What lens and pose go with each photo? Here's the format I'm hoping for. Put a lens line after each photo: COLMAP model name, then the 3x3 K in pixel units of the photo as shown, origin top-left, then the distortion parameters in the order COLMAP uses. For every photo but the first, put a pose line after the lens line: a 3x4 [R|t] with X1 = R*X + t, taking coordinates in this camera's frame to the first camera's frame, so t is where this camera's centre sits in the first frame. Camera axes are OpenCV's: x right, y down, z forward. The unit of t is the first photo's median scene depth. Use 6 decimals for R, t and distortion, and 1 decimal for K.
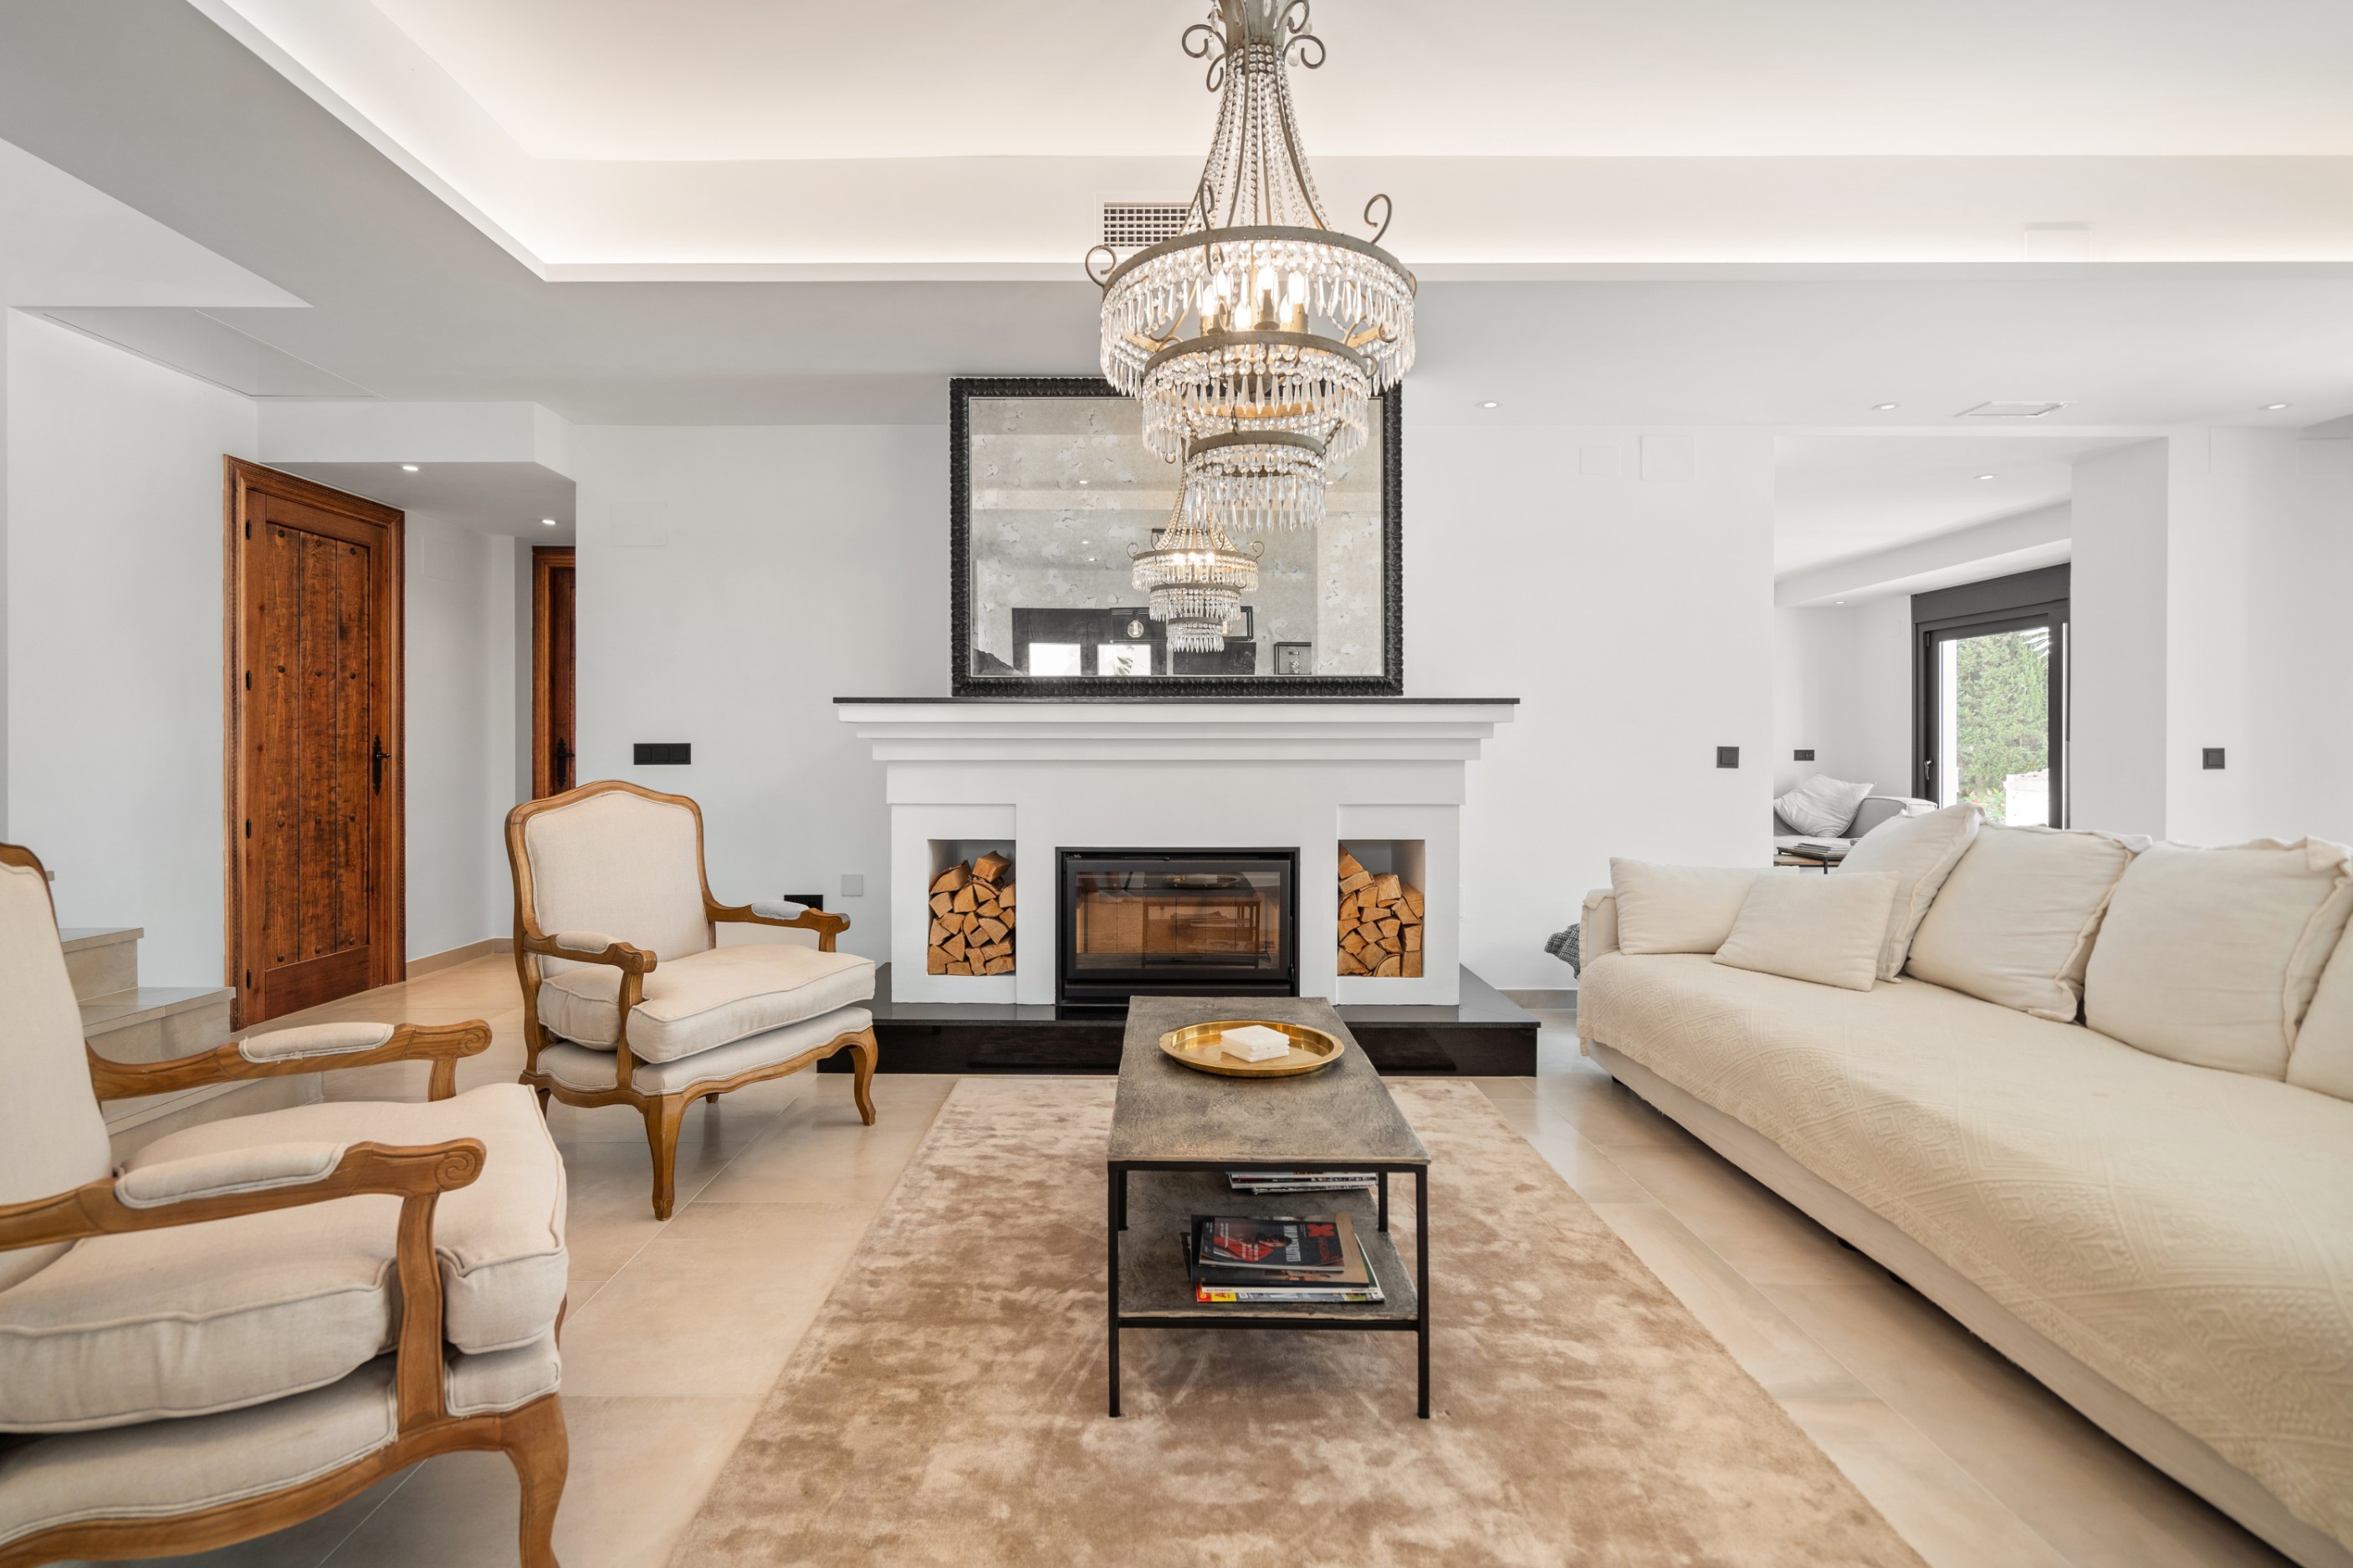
lens RADIAL K [[1082.6, 0, 1161.9], [0, 1082.6, 759.6], [0, 0, 1]] dist [-0.004006, -0.000590]
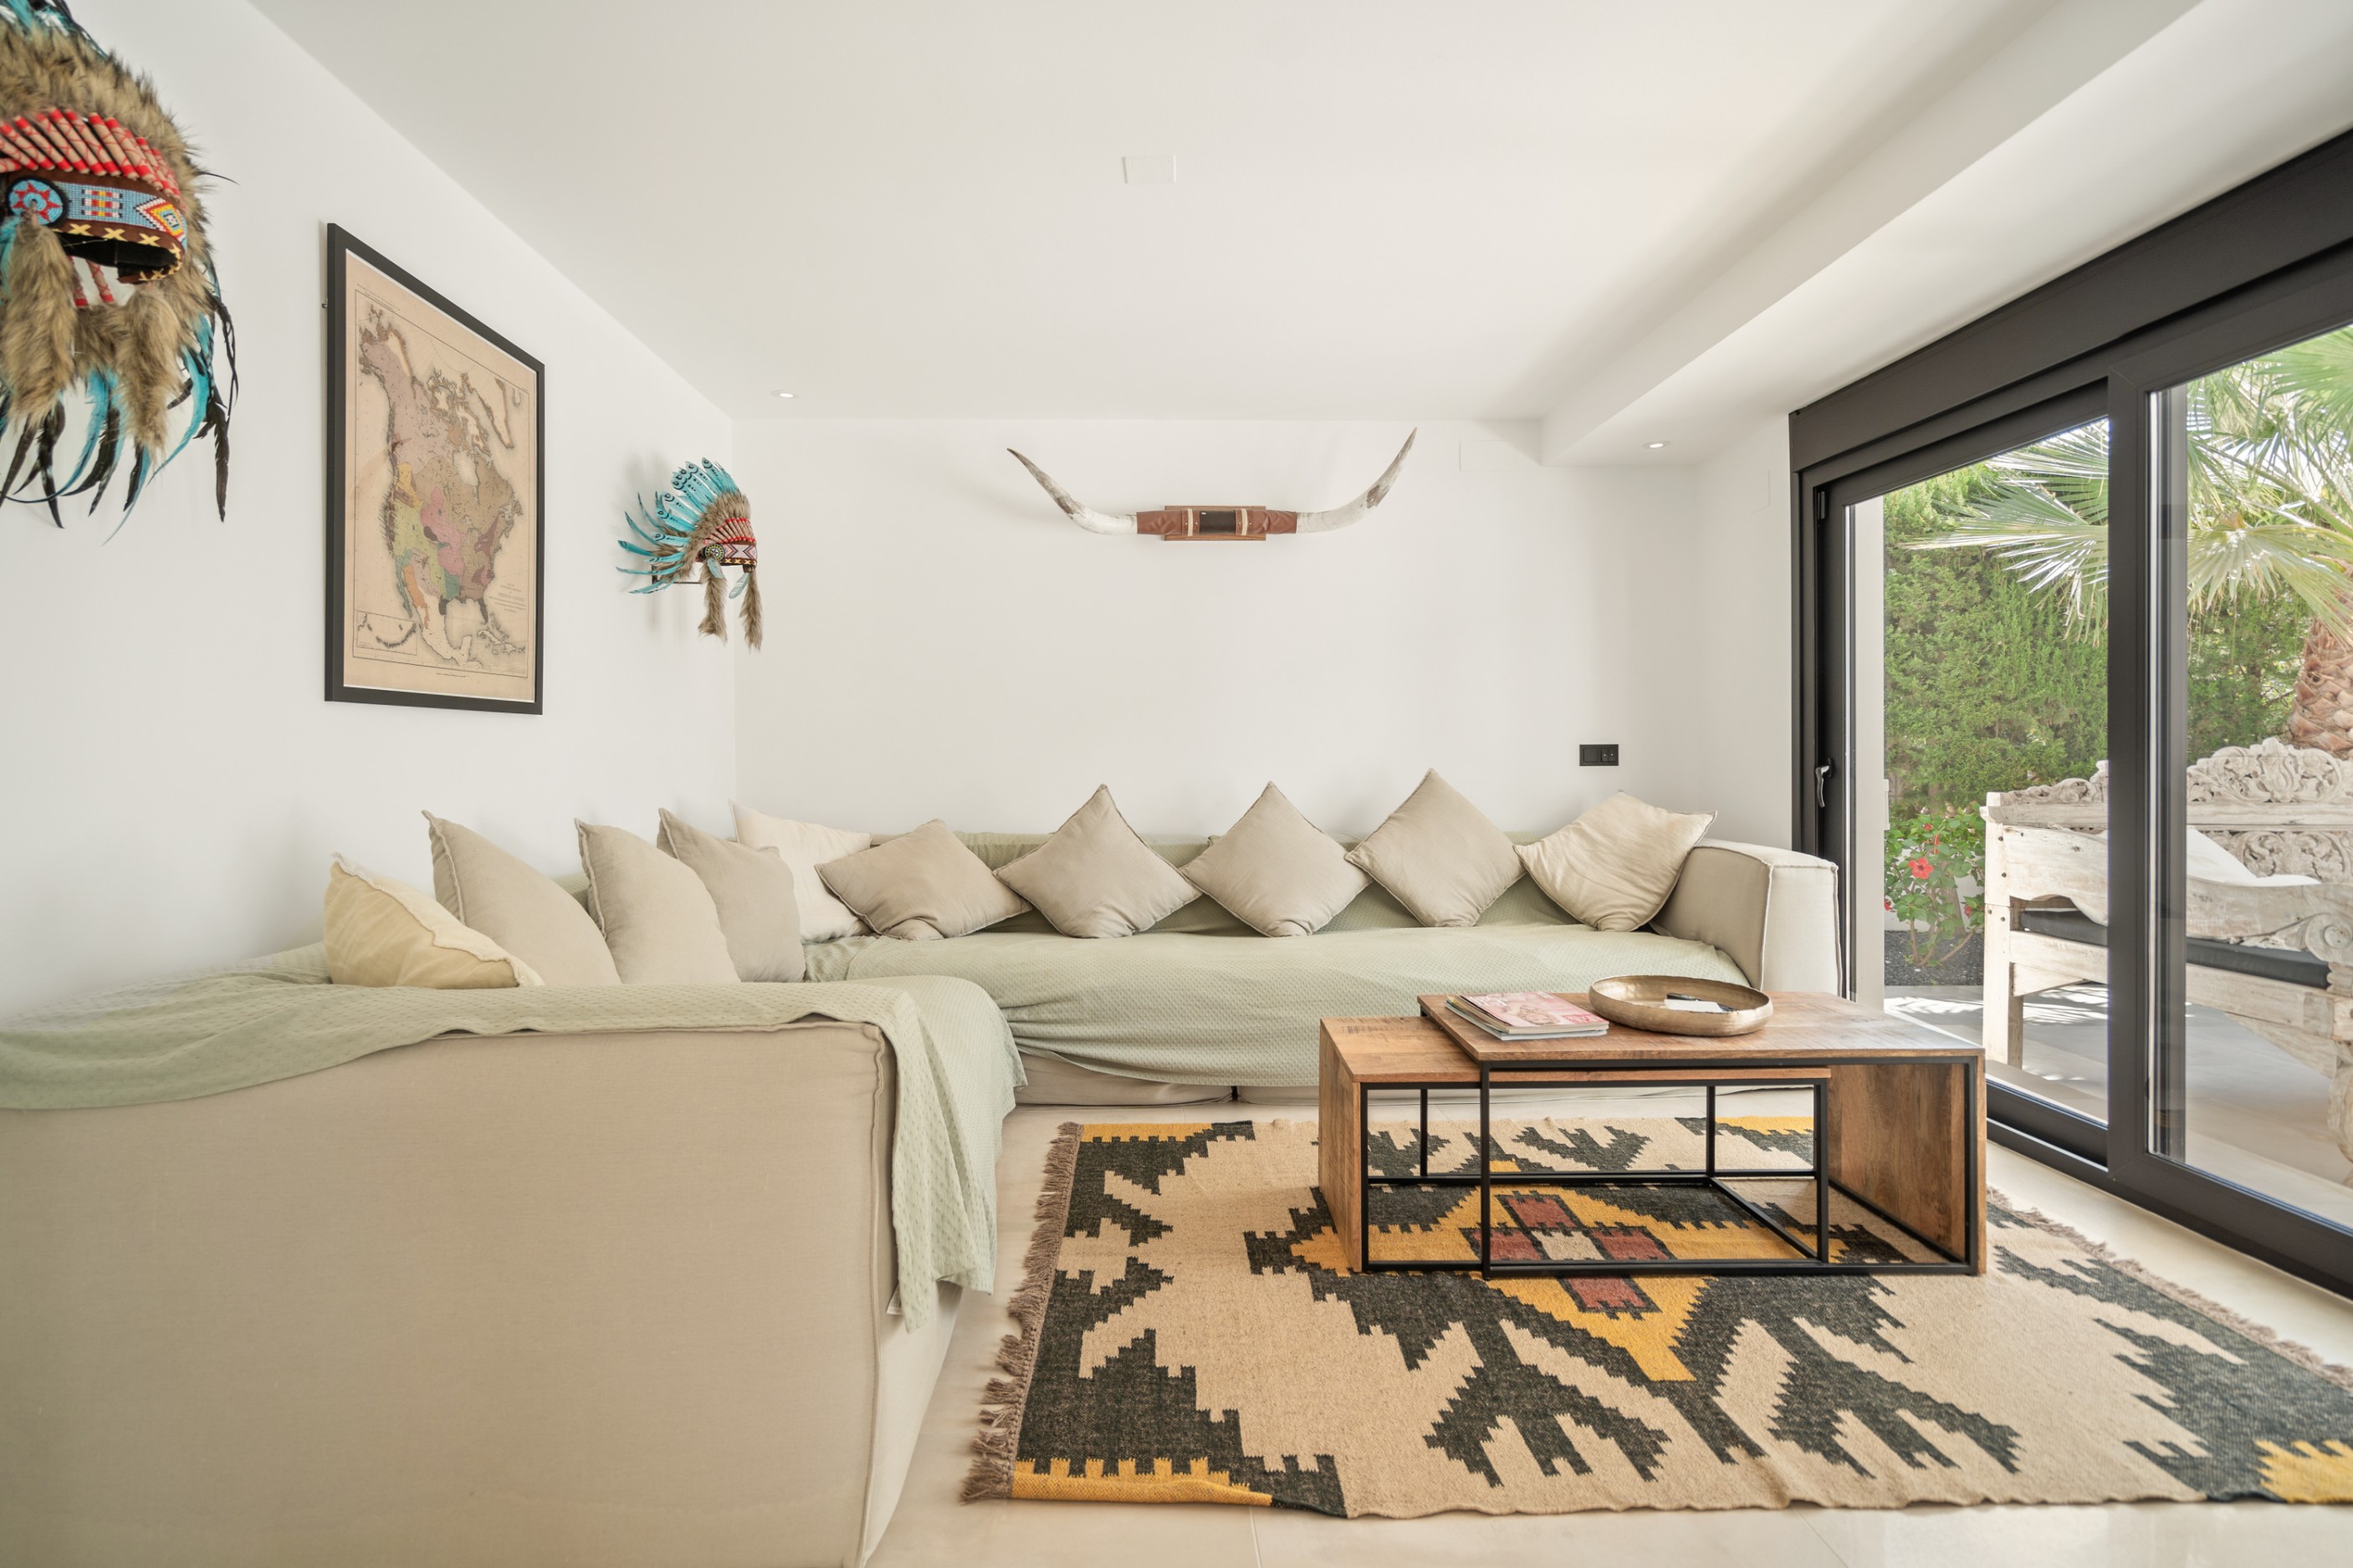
lens RADIAL K [[1082.6, 0, 1161.9], [0, 1082.6, 759.6], [0, 0, 1]] dist [-0.004006, -0.000590]
pose [[0.999620, -0.004921, 0.027121, 0.412109], [0.004872, 0.999986, 0.001874, -0.003935], [-0.027130, -0.001742, 0.999630, 0.544319]]
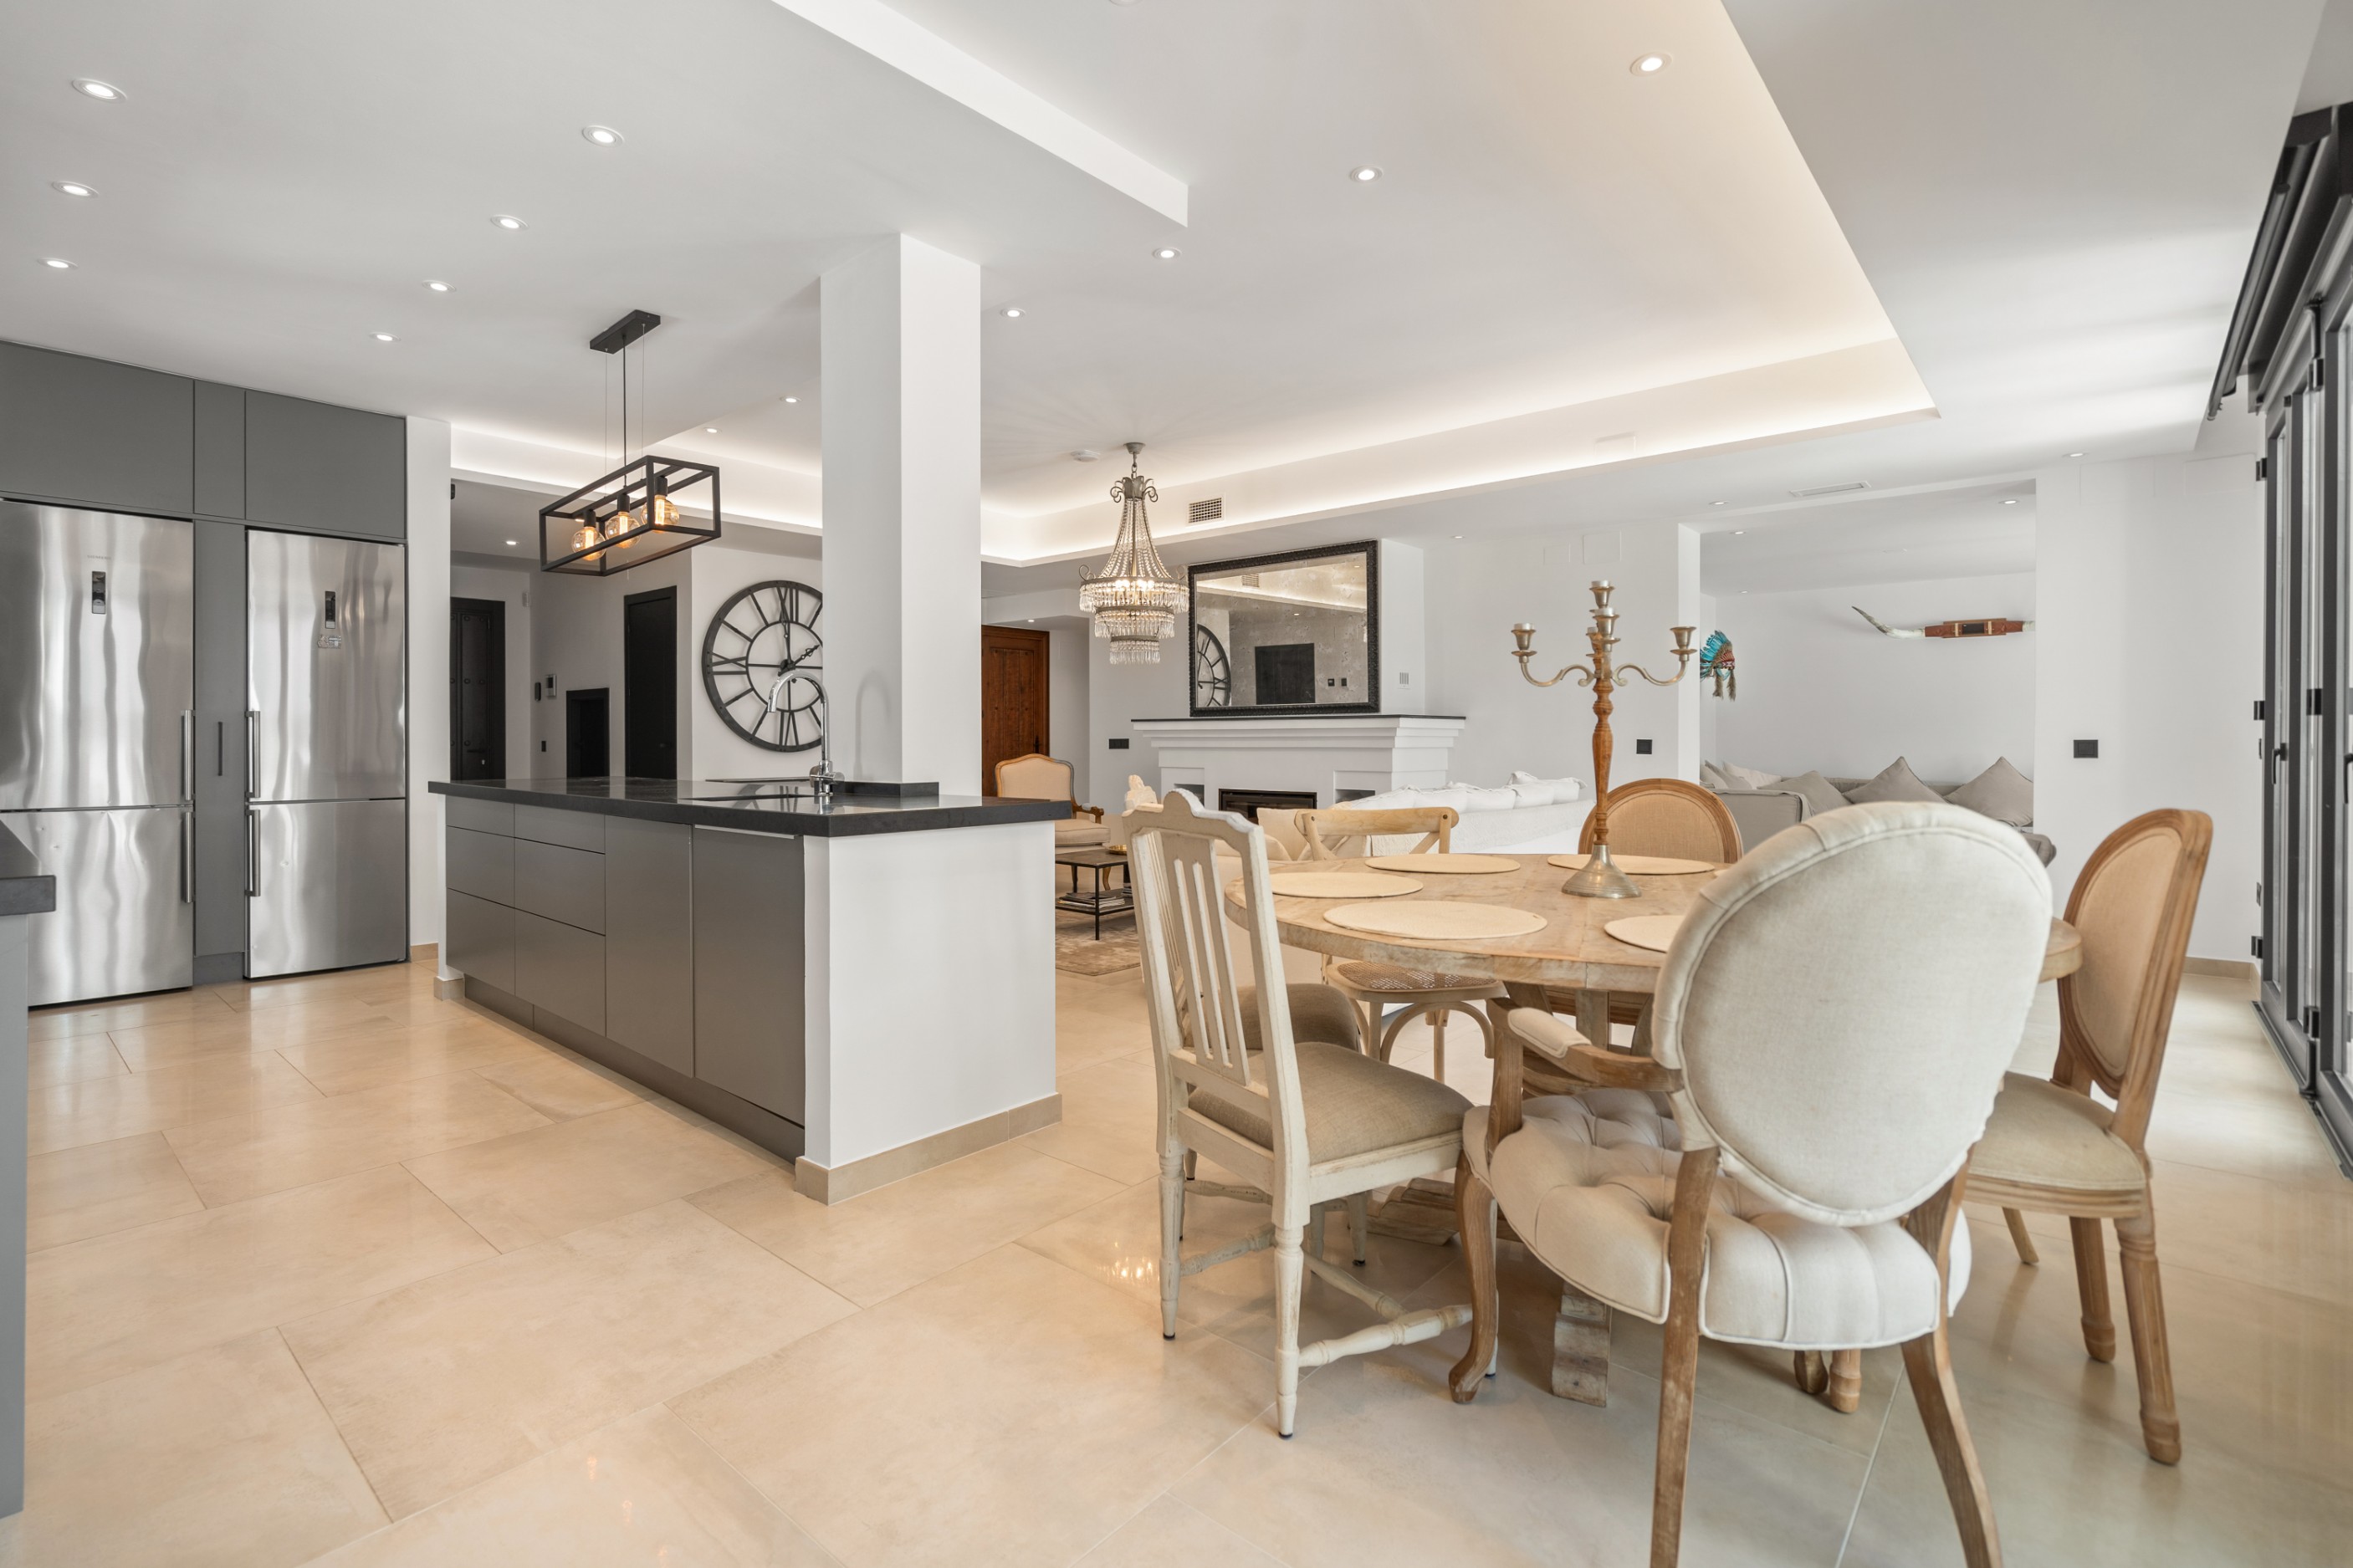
lens RADIAL K [[1082.6, 0, 1161.9], [0, 1082.6, 759.6], [0, 0, 1]] dist [-0.004006, -0.000590]
pose [[0.750648, 0.010617, -0.660617, 0.566653], [-0.001601, 0.999897, 0.014251, -0.002551], [0.660700, -0.009640, 0.750588, -0.304074]]
